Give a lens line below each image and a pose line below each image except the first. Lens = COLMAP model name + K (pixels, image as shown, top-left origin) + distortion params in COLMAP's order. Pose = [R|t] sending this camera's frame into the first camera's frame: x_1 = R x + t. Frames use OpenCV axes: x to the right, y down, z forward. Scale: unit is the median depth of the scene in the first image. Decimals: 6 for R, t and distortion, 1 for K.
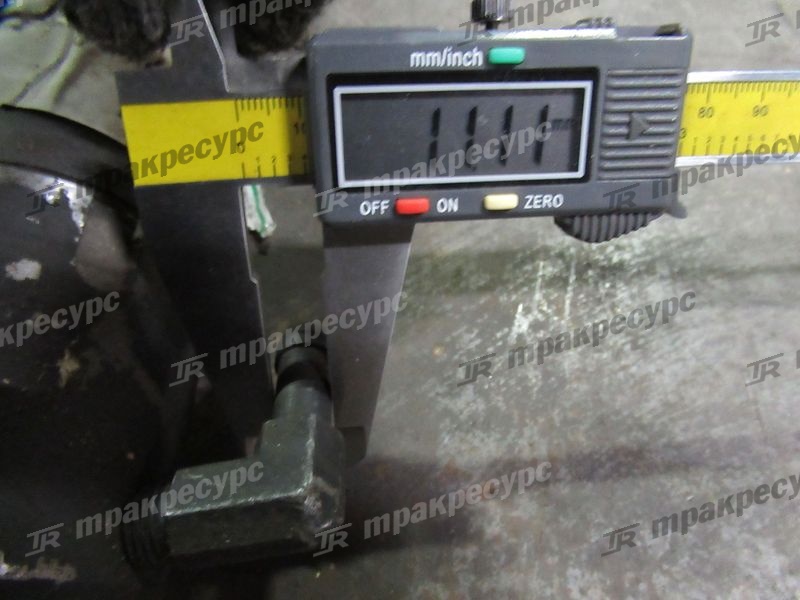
lens RADIAL K [[596.4, 0, 397.3], [0, 596.4, 300.8], [0, 0, 1]] dist [0.013300, -0.000517]
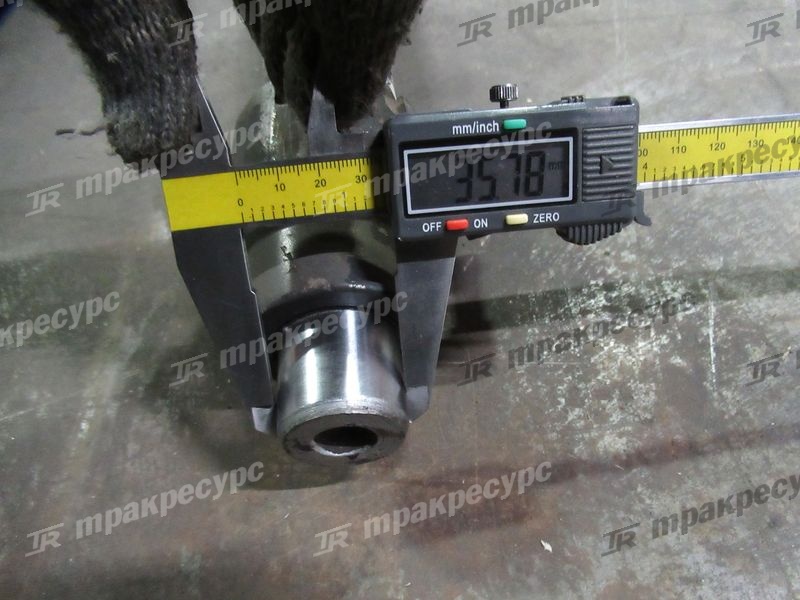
lens RADIAL K [[596.4, 0, 398.7], [0, 596.4, 306.8], [0, 0, 1]] dist [0.013300, -0.000517]
pose [[0.997533, -0.043317, -0.055234, -0.046882], [0.038631, 0.995779, -0.083259, 0.163338], [0.058608, 0.080920, 0.994996, -0.474489]]
